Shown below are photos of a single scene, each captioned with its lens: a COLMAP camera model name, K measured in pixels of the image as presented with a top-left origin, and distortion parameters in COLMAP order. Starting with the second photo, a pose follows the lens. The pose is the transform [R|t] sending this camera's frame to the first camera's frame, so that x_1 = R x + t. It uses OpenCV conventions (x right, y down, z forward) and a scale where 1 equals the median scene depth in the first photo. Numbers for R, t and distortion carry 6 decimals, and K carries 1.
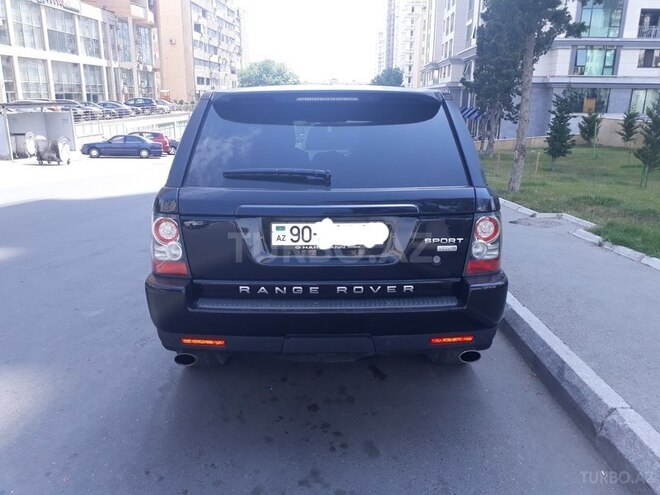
lens RADIAL K [[548.9, 0, 338.1], [0, 548.9, 246.3], [0, 0, 1]] dist [0.007128, -0.010678]
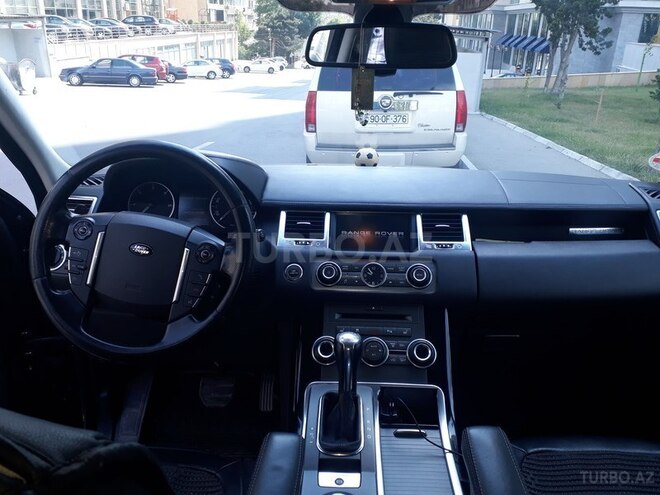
lens RADIAL K [[513.7, 0, 330.3], [0, 513.7, 221.7], [0, 0, 1]] dist [-0.006348, -0.012368]
pose [[0.998590, 0.035327, -0.039617, -0.013720], [-0.031157, 0.994365, 0.101328, -0.036126], [0.042973, -0.099951, 0.994064, 0.174359]]
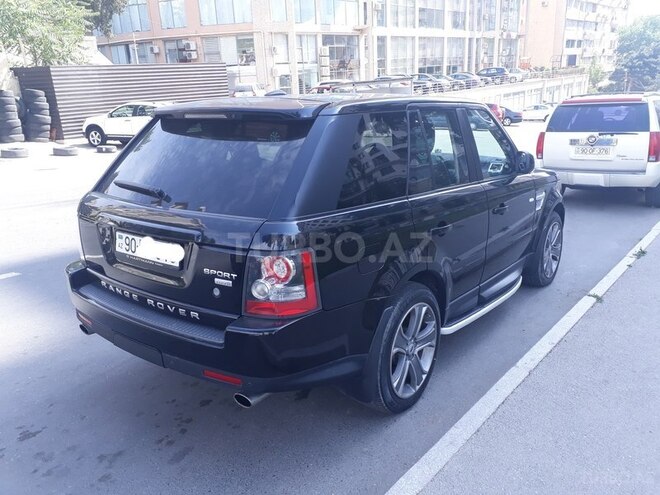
lens RADIAL K [[548.9, 0, 338.1], [0, 548.9, 246.3], [0, 0, 1]] dist [0.007128, -0.010678]
pose [[0.773784, 0.150655, -0.615273, 0.091193], [-0.112334, 0.988547, 0.100780, -0.017272], [0.623409, -0.008866, 0.781846, 0.038076]]
